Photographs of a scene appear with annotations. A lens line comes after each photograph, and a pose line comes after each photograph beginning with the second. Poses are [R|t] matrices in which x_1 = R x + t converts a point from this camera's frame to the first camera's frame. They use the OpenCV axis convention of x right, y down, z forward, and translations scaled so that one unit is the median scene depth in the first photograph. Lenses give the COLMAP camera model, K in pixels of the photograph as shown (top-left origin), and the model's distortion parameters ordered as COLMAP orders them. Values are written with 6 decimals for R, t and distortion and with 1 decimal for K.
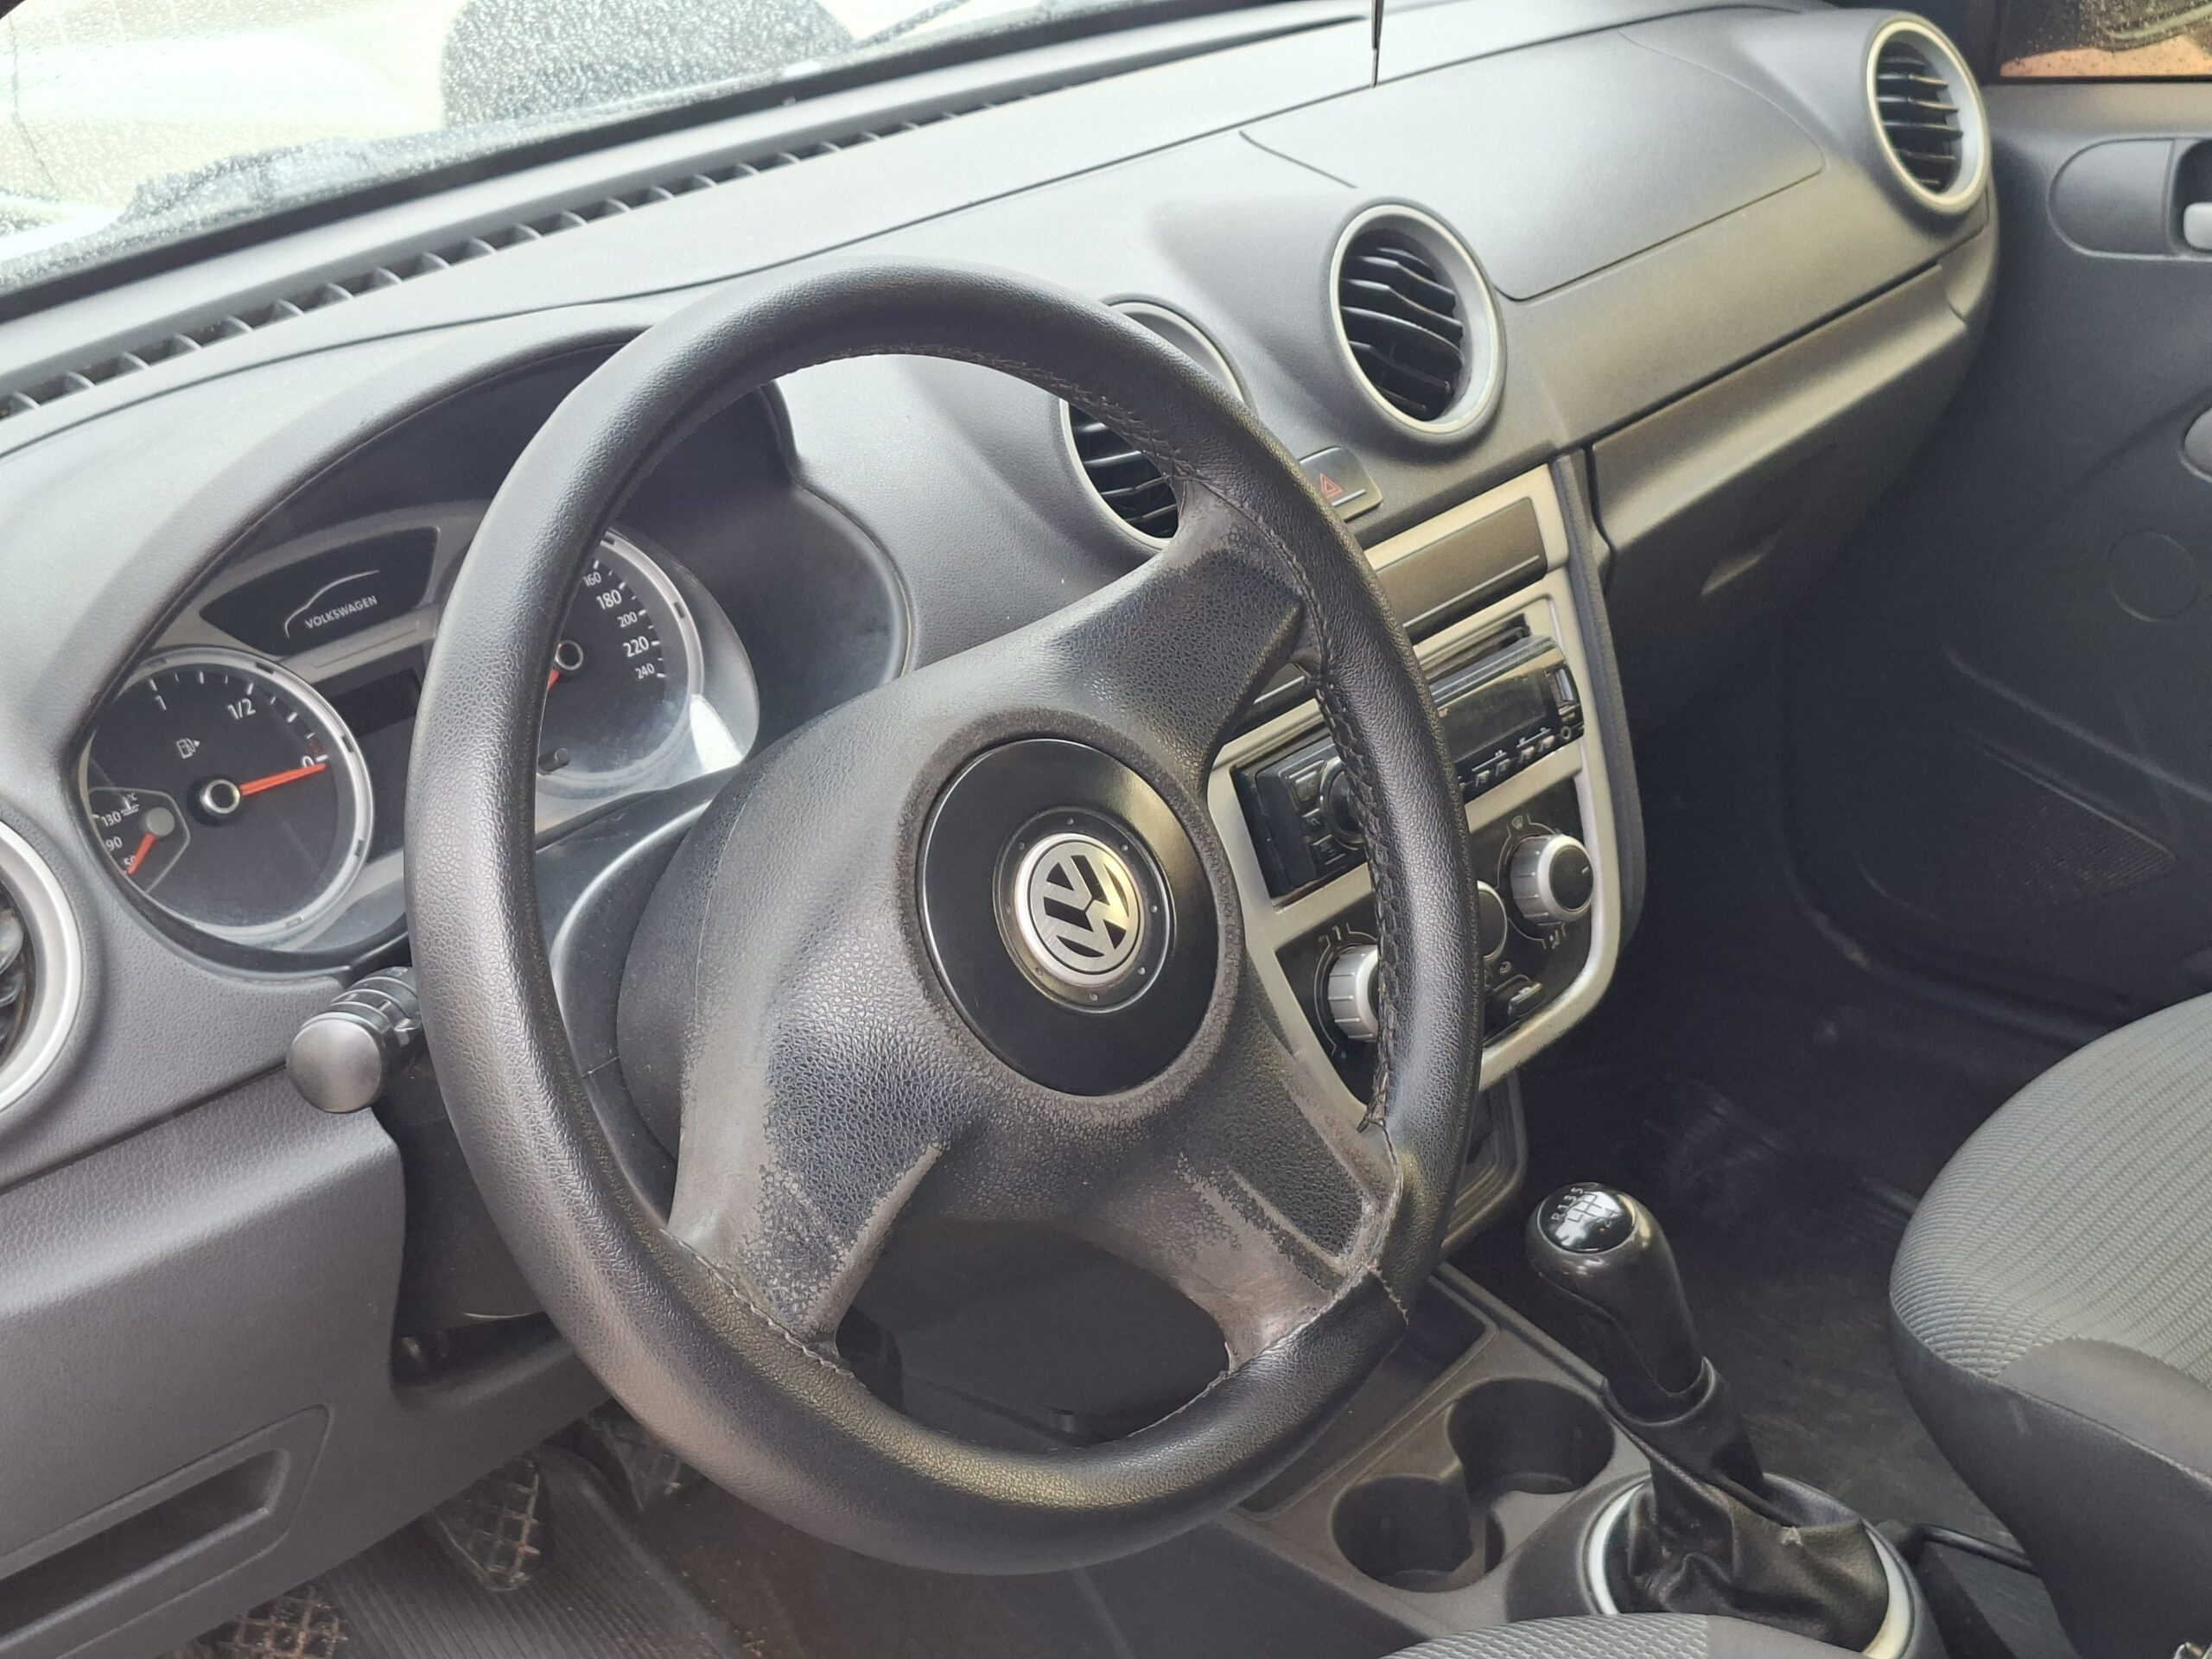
lens RADIAL K [[3064.9, 0, 1096.8], [0, 3064.9, 868.3], [0, 0, 1]] dist [0.177630, -0.382519]
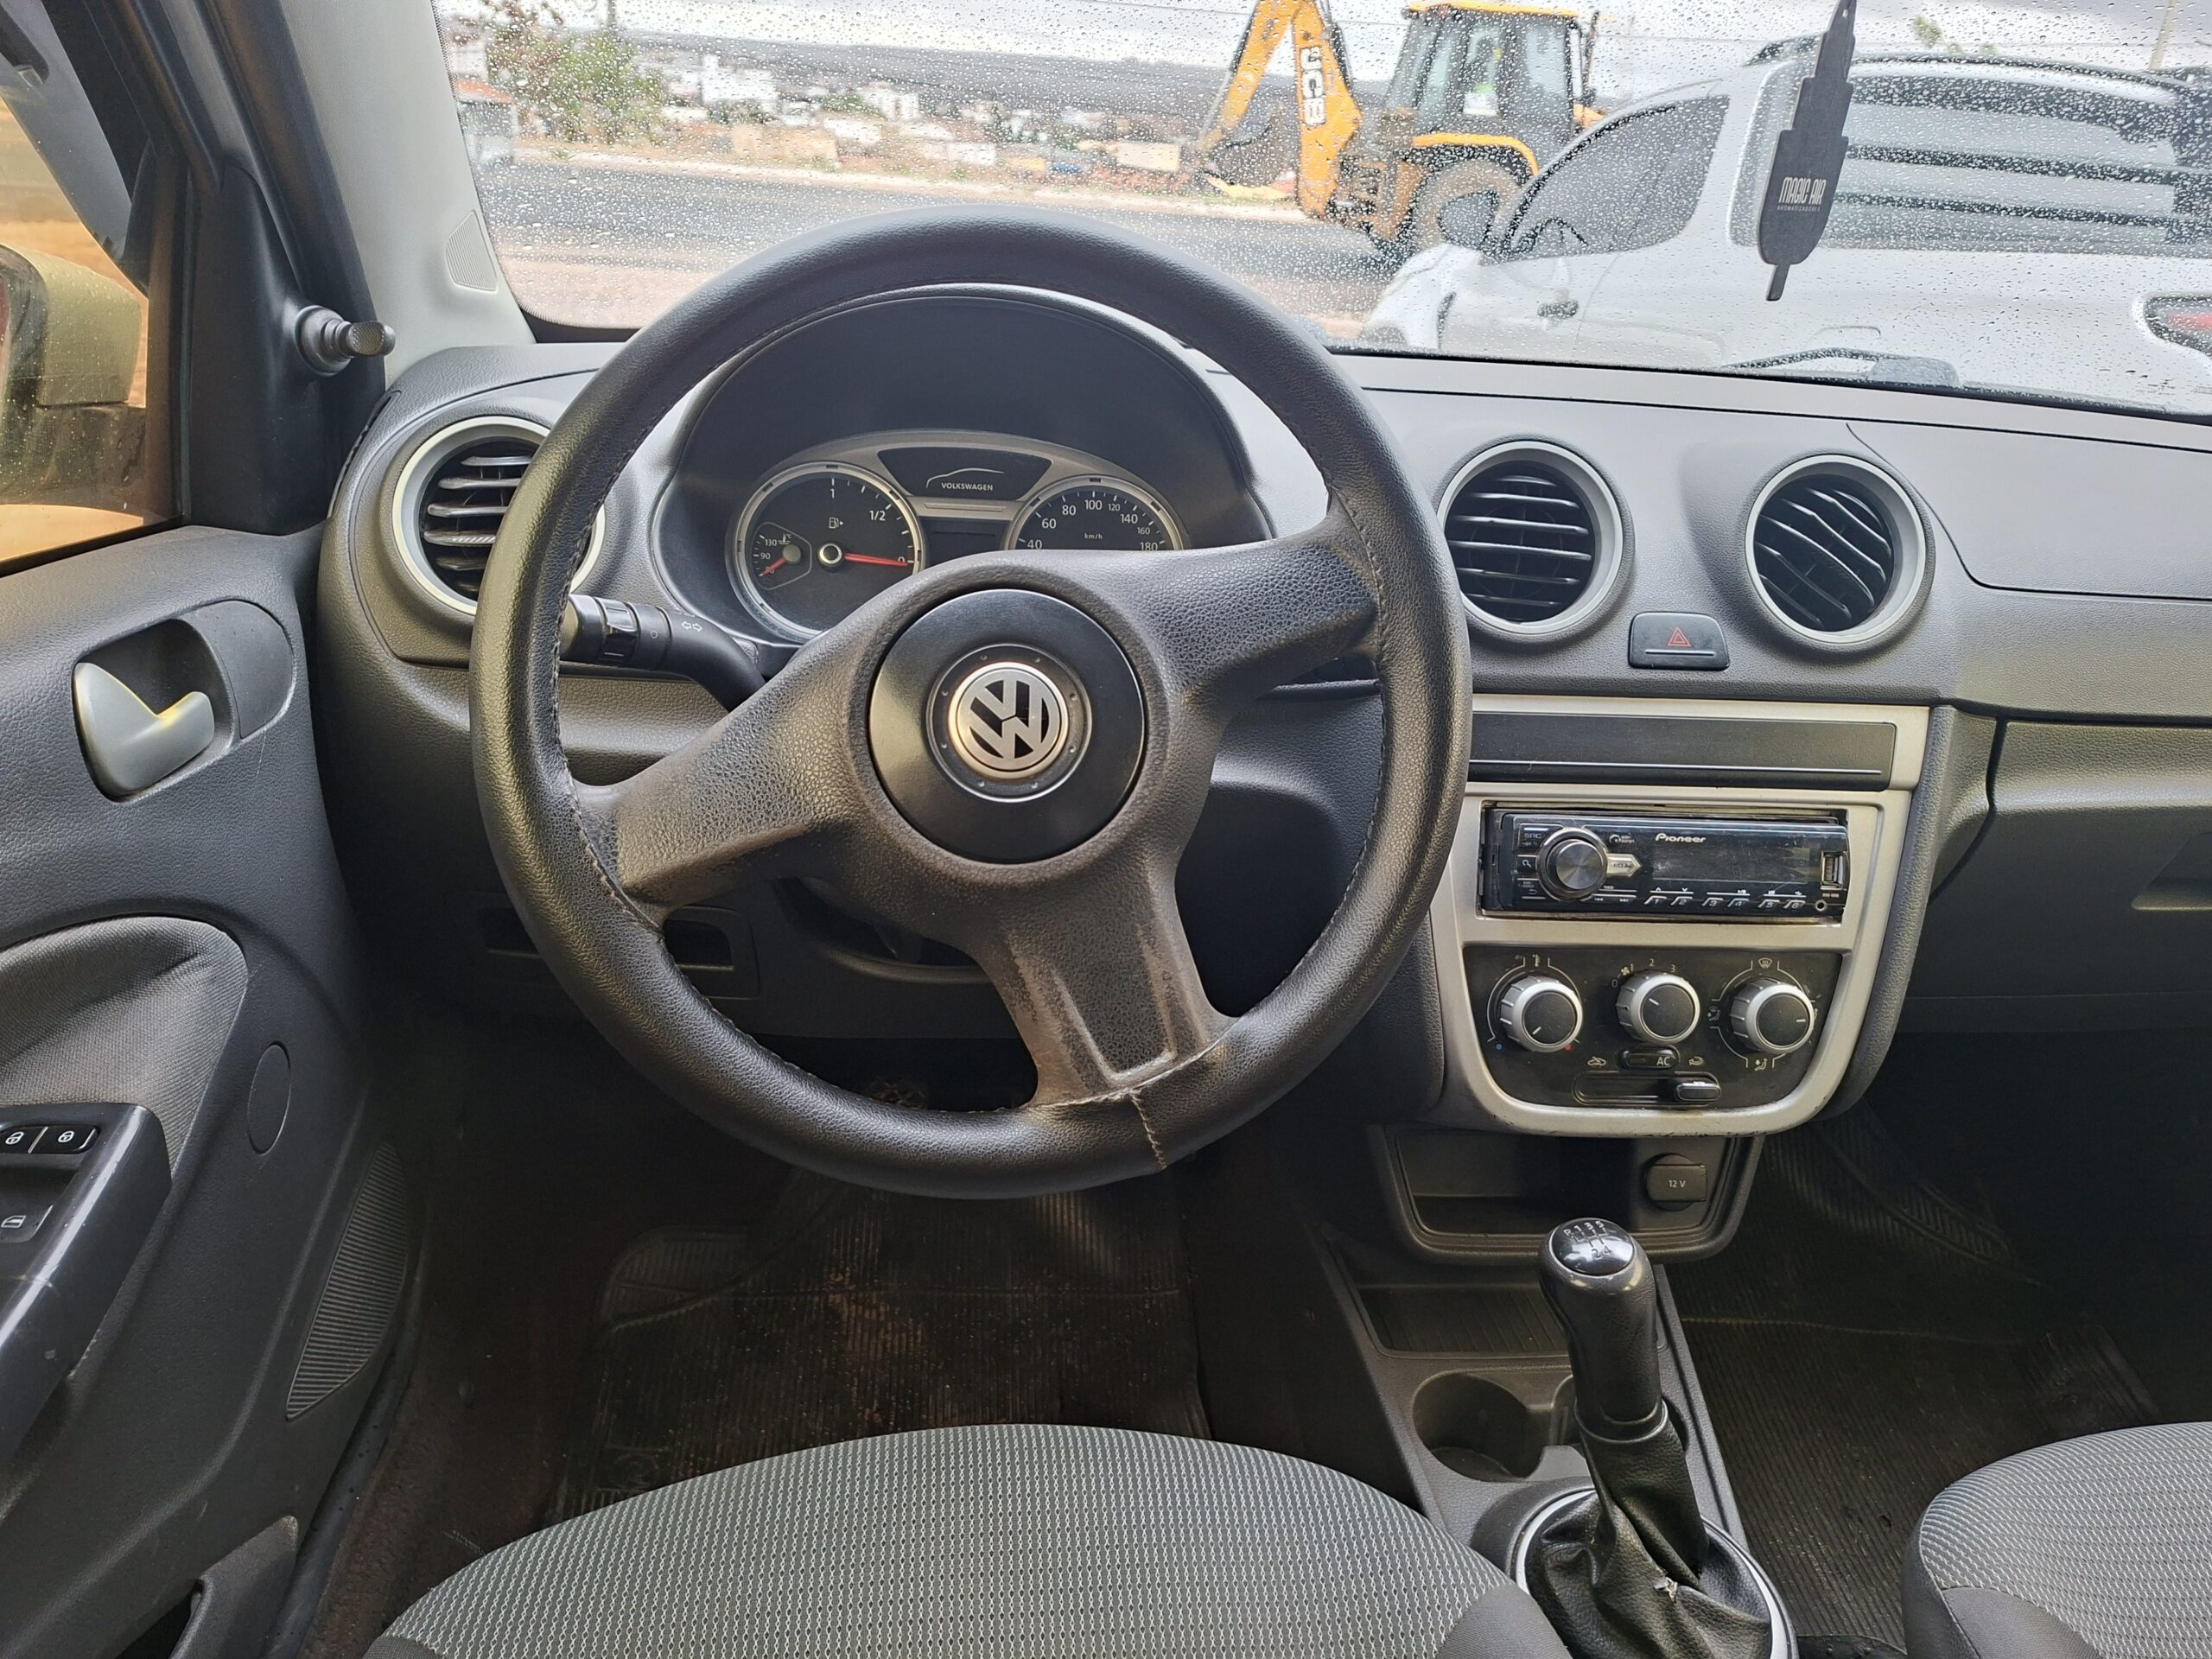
lens RADIAL K [[1538.4, 0, 1094.3], [0, 1538.4, 854.3], [0, 0, 1]] dist [0.096606, -0.136559]
pose [[0.731784, 0.372353, -0.570829, 0.307317], [-0.393329, 0.914738, 0.092450, -0.007247], [0.556583, 0.156871, 0.815847, 0.364718]]
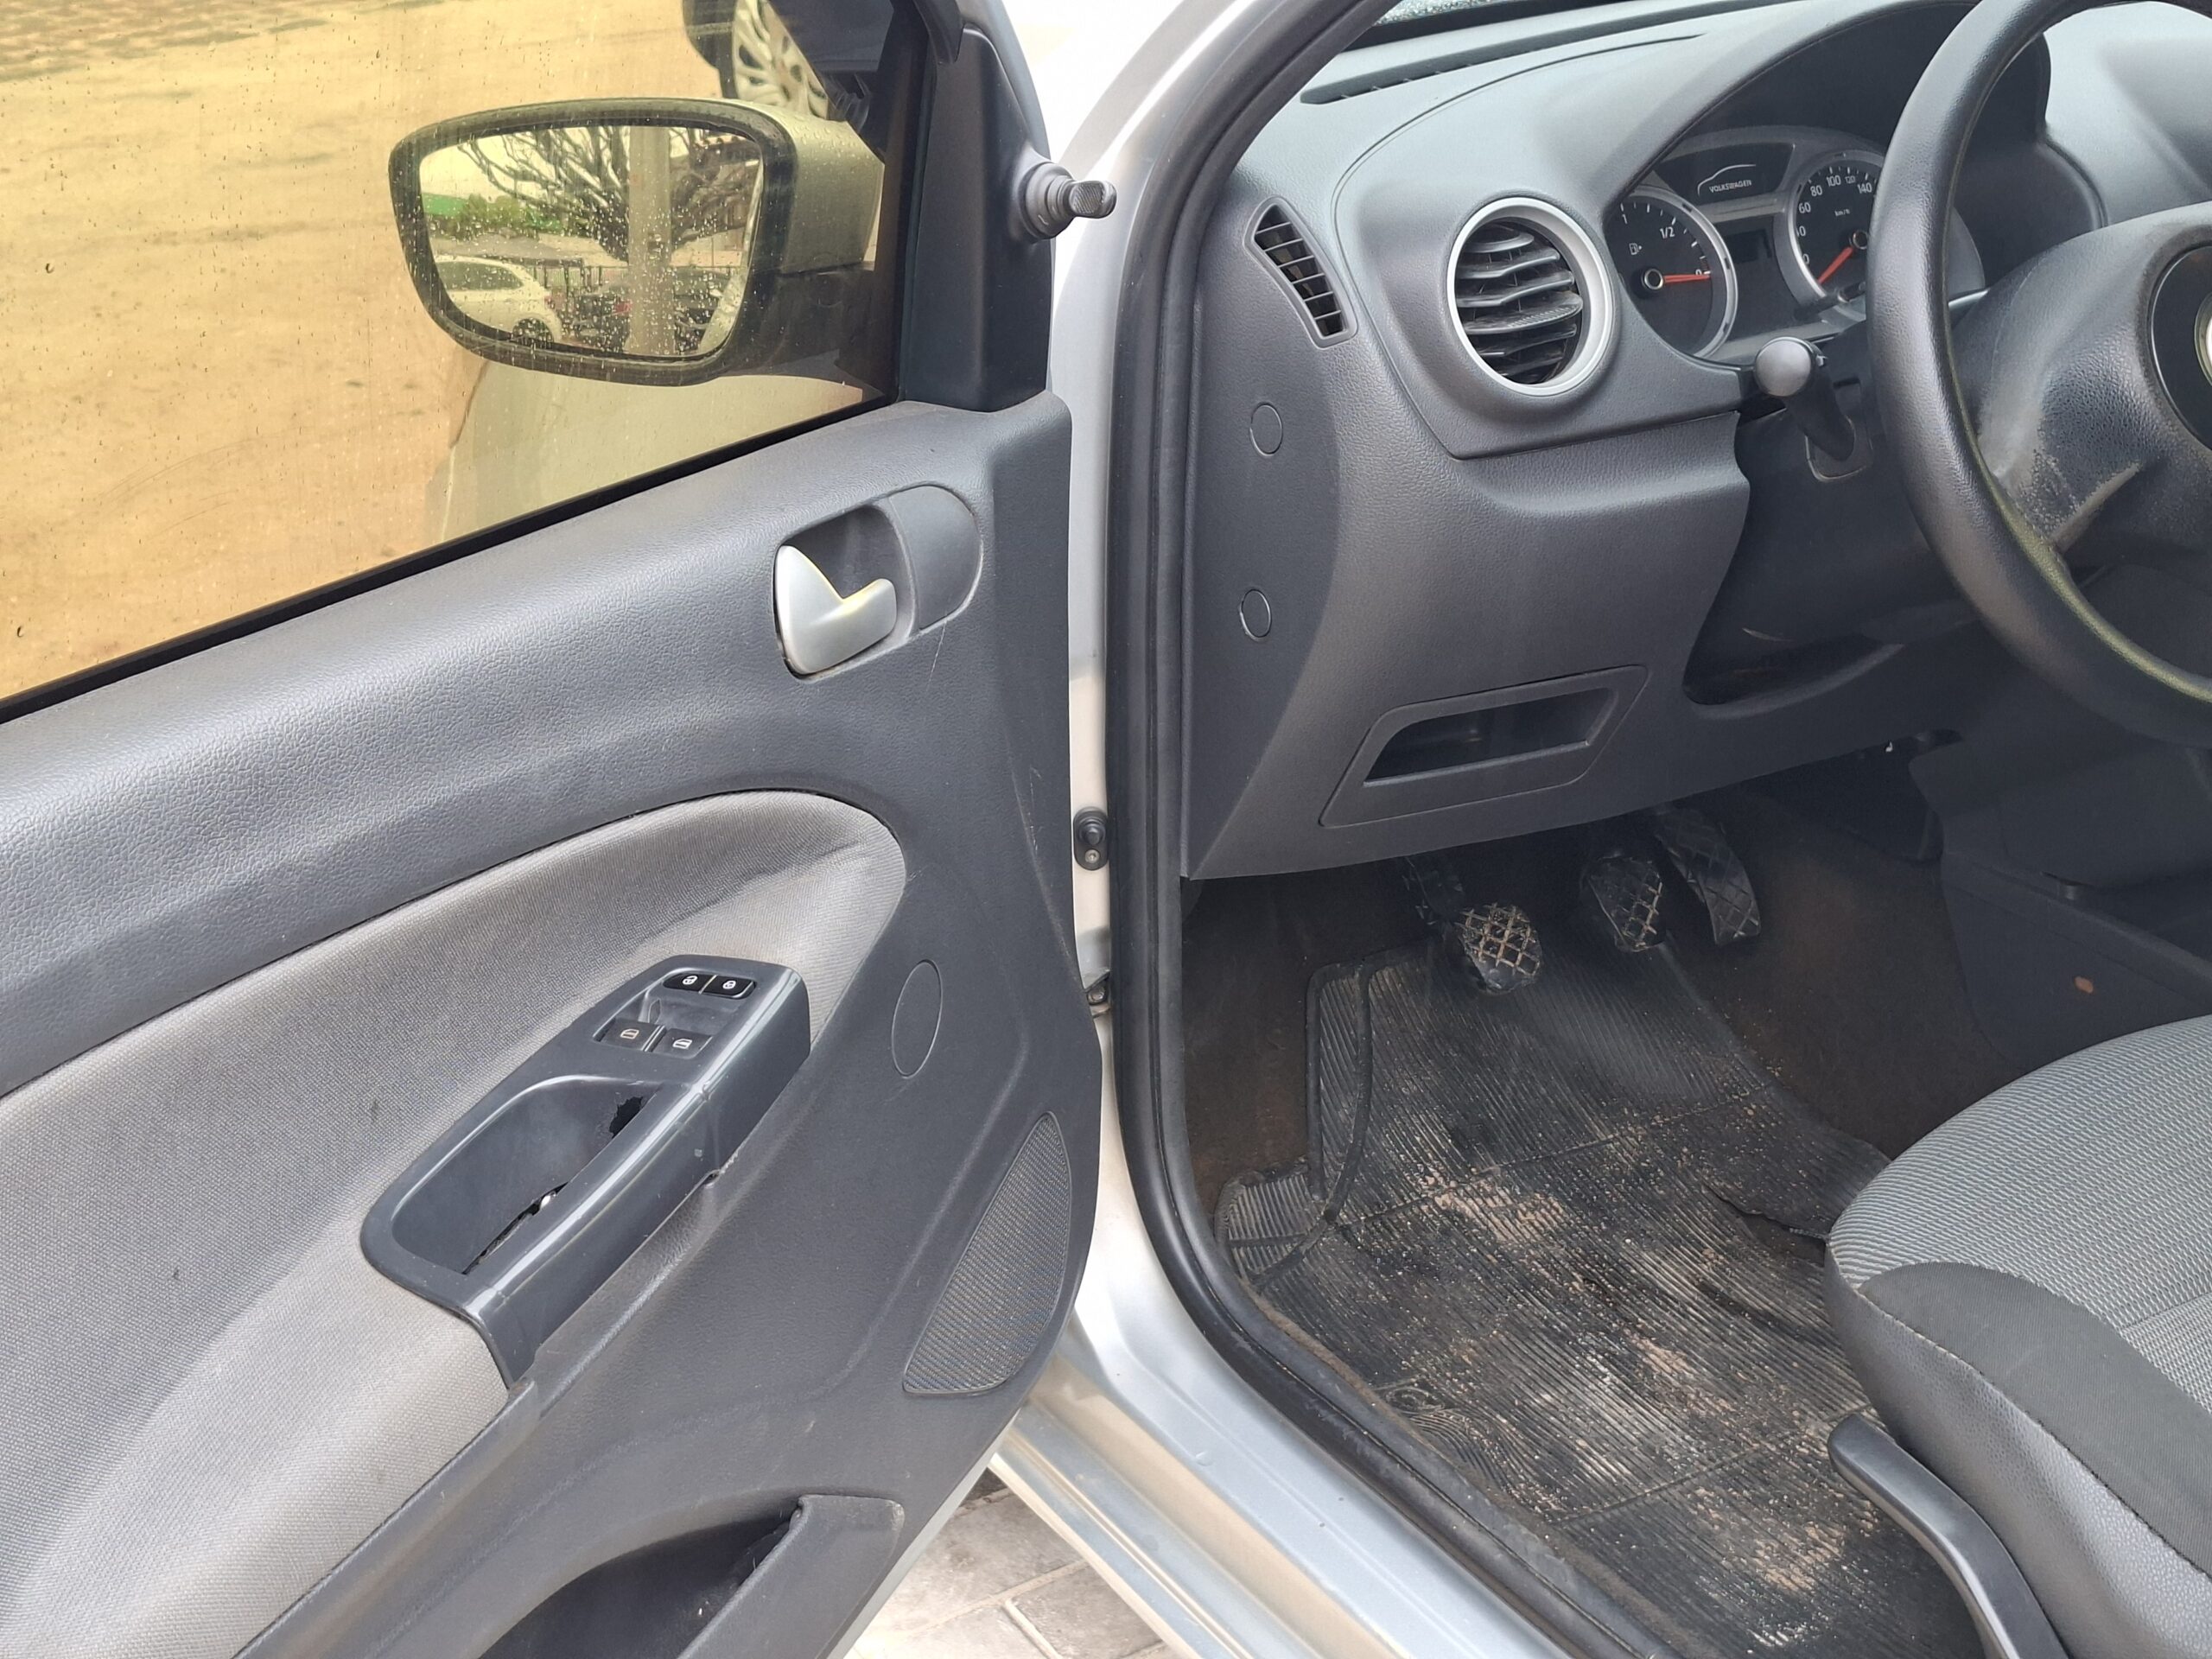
lens RADIAL K [[3064.9, 0, 1096.8], [0, 3064.9, 868.3], [0, 0, 1]] dist [0.177630, -0.382519]
pose [[0.953503, 0.165884, -0.251623, -0.089099], [-0.168814, 0.985597, 0.010056, 0.265059], [0.249667, 0.032889, 0.967773, -0.521476]]
